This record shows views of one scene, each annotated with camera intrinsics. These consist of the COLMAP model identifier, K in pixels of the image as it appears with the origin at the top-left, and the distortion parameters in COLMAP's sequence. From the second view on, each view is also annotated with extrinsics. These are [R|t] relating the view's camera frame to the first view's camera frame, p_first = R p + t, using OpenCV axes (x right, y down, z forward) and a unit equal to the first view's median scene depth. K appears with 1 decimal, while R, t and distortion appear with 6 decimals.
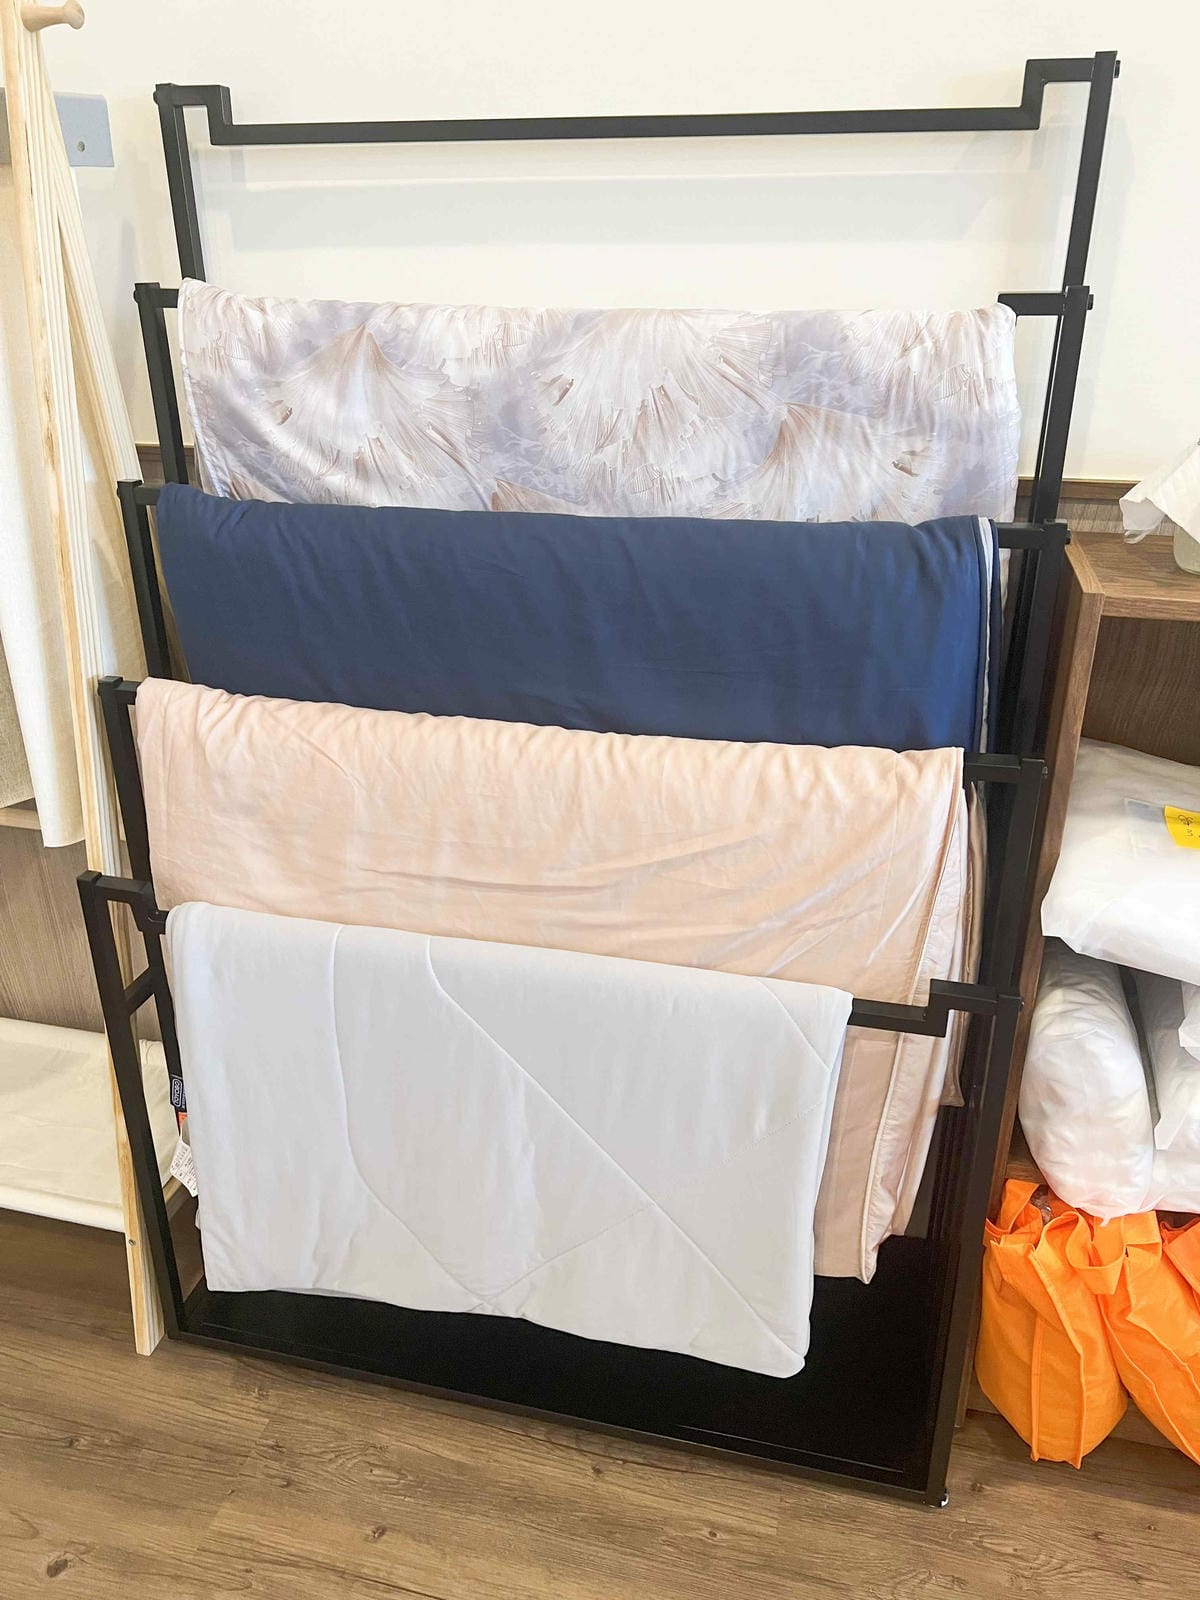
lens RADIAL K [[1213.0, 0, 597.4], [0, 1213.0, 797.7], [0, 0, 1]] dist [0.003706, -0.012394]
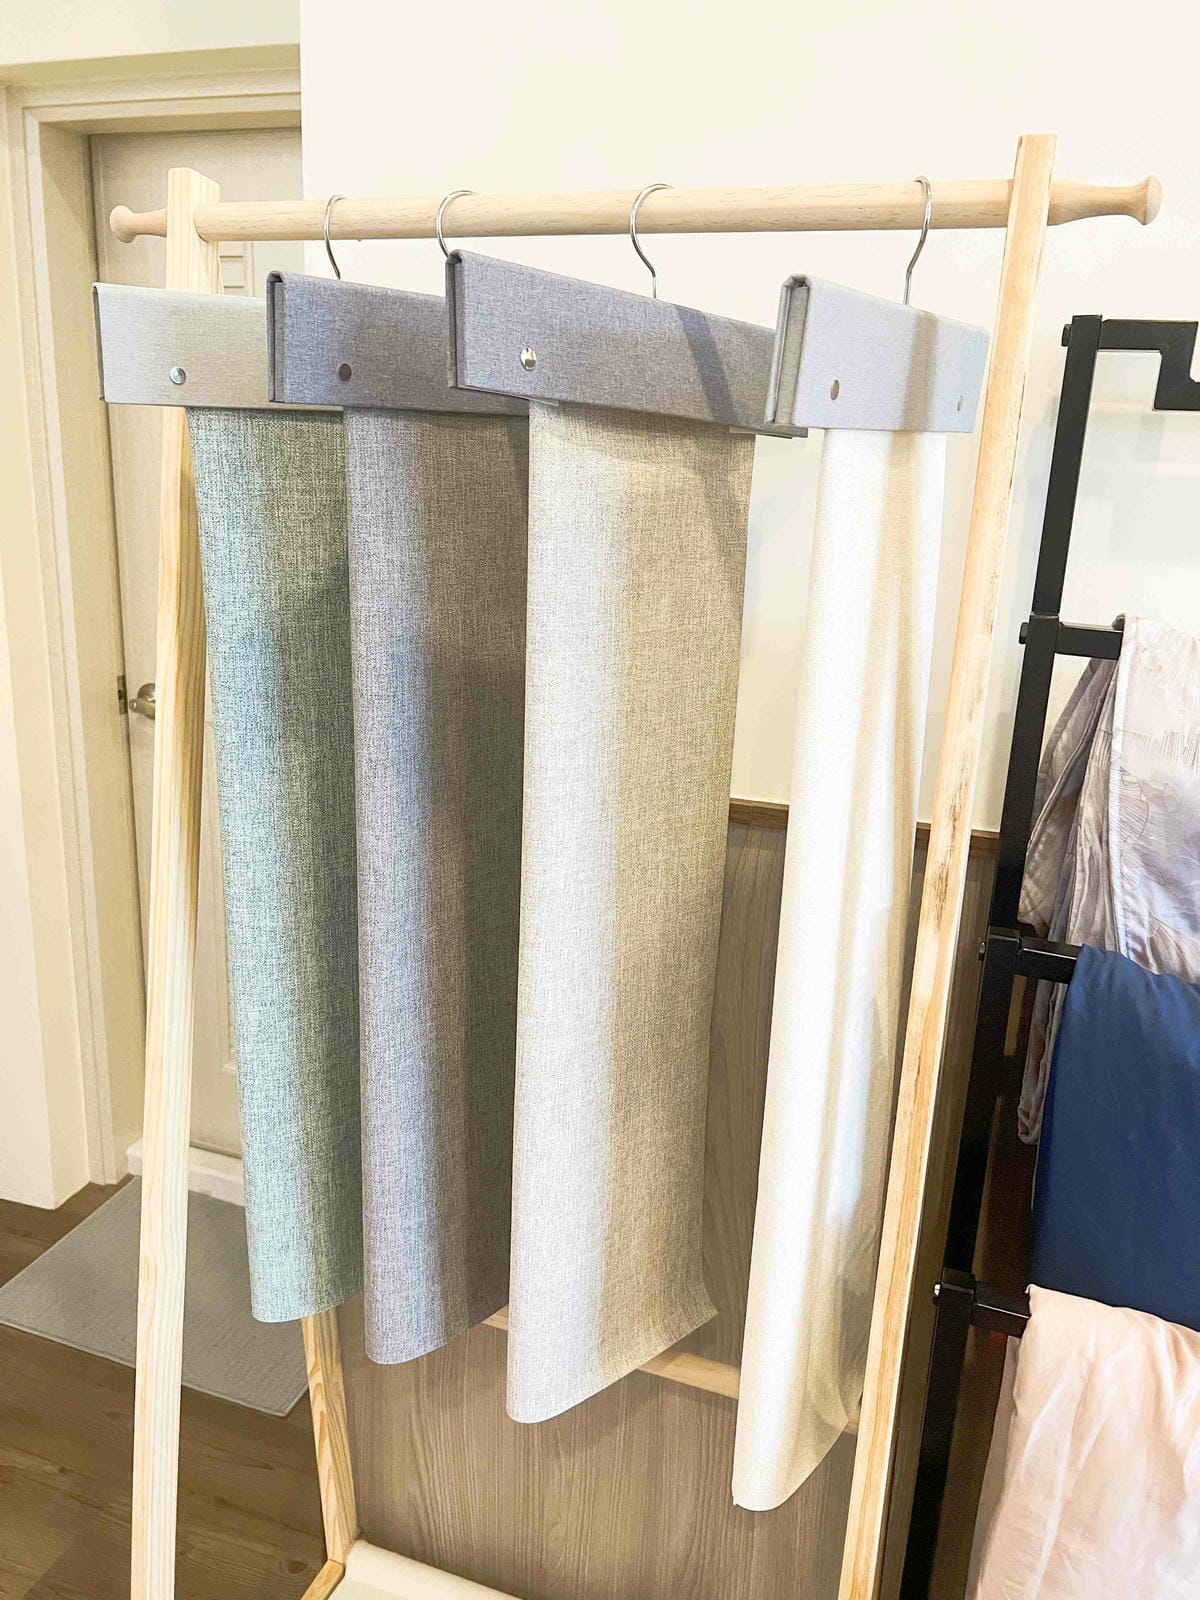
lens RADIAL K [[1213.0, 0, 605.2], [0, 1213.0, 793.7], [0, 0, 1]] dist [0.003706, -0.012394]
pose [[0.994184, 0.066512, -0.084701, -0.537808], [-0.079156, 0.984589, -0.155943, -0.222186], [0.073024, 0.161740, 0.984128, 0.394011]]
